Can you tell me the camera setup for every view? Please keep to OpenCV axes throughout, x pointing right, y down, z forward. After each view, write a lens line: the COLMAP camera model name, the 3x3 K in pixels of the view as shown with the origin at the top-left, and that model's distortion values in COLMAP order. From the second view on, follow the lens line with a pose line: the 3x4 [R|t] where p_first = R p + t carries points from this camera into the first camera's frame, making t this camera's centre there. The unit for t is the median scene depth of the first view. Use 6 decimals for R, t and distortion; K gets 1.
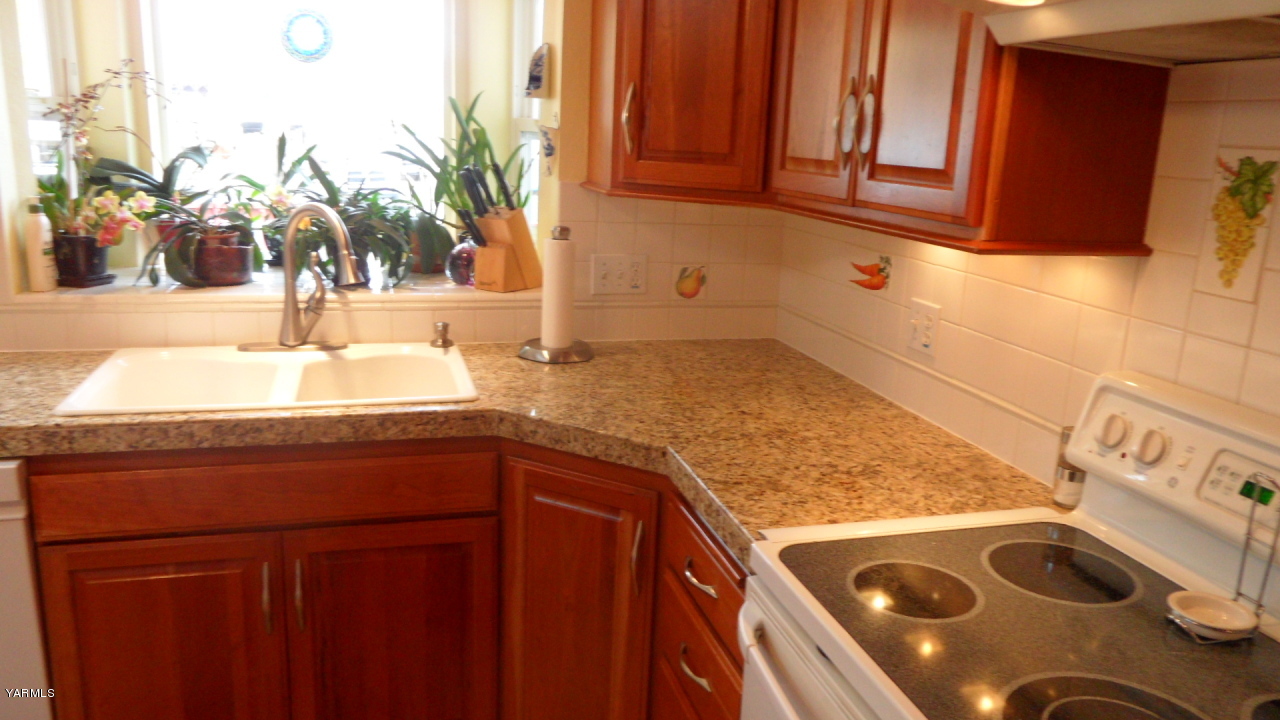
lens RADIAL K [[946.6, 0, 644.5], [0, 946.6, 361.0], [0, 0, 1]] dist [-0.024195, 0.012861]
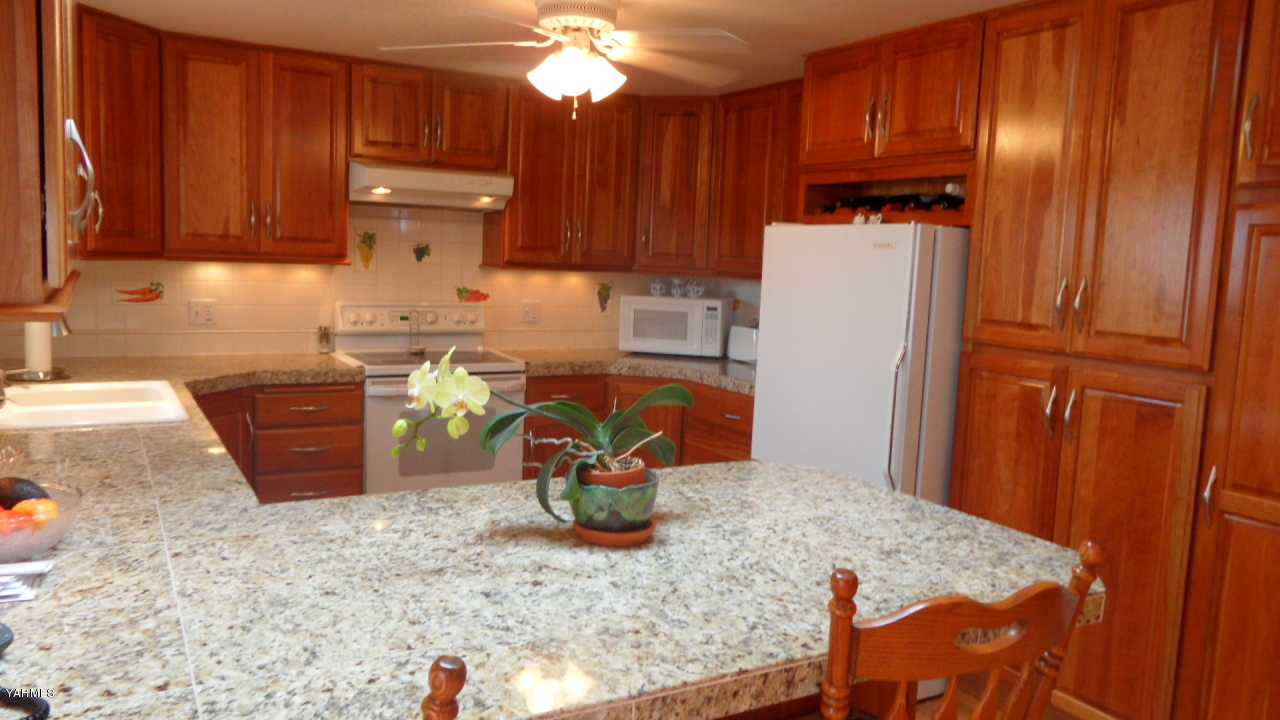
lens RADIAL K [[946.6, 0, 638.1], [0, 946.6, 362.7], [0, 0, 1]] dist [-0.024195, 0.012861]
pose [[-0.239821, -0.161116, 0.957354, -1.866770], [0.181640, 0.961272, 0.207277, -0.177139], [-0.953673, 0.223603, -0.201268, 0.508176]]
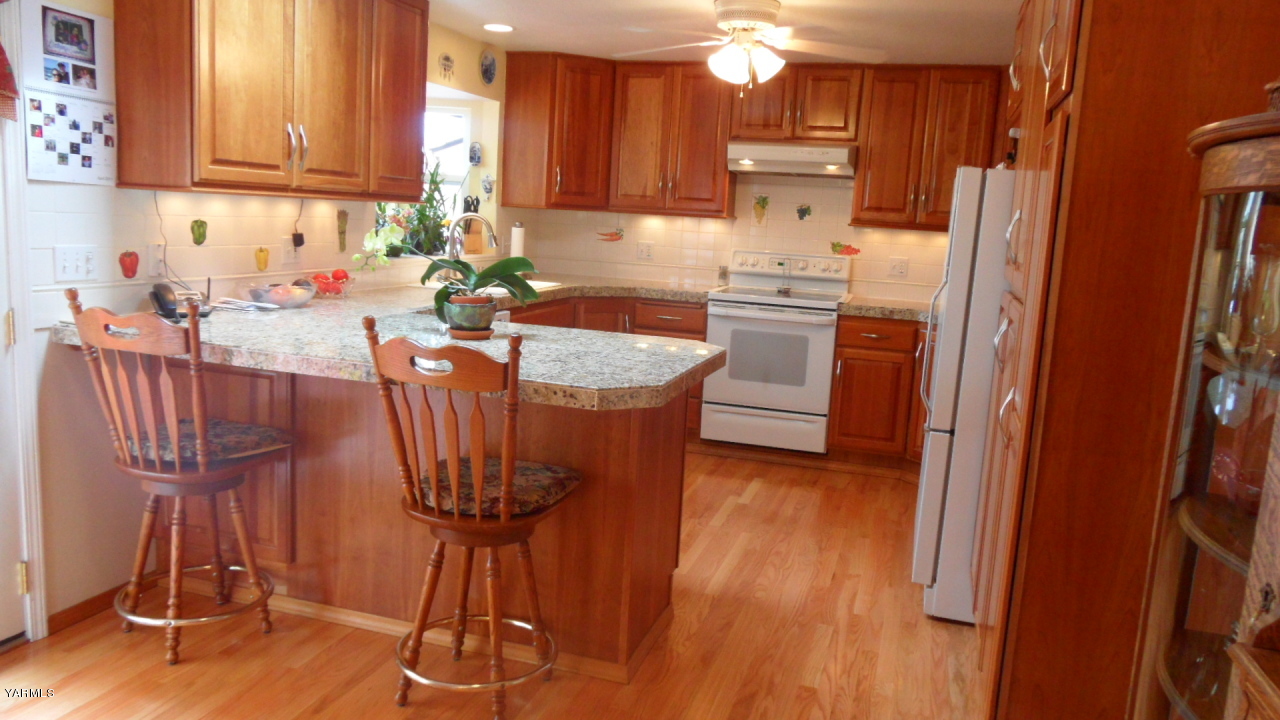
lens RADIAL K [[946.6, 0, 638.0], [0, 946.6, 359.9], [0, 0, 1]] dist [-0.024195, 0.012861]
pose [[0.547412, -0.143543, 0.824461, -2.174112], [0.166634, 0.984148, 0.060707, 0.116658], [-0.820106, 0.104151, 0.562654, -0.619169]]
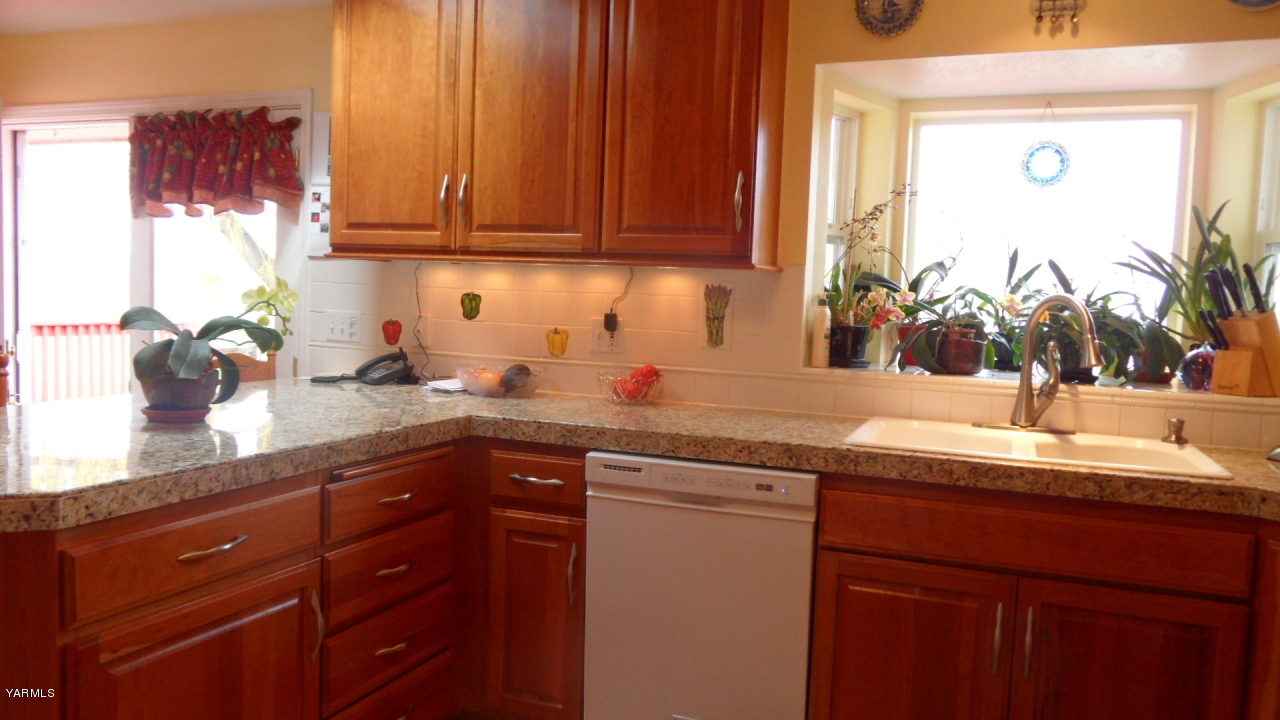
lens RADIAL K [[946.6, 0, 632.9], [0, 946.6, 362.5], [0, 0, 1]] dist [-0.024195, 0.012861]
pose [[0.792702, 0.028122, -0.608961, -0.077913], [-0.146671, 0.978390, -0.145744, 0.147829], [0.591703, 0.204848, 0.779696, -0.134770]]
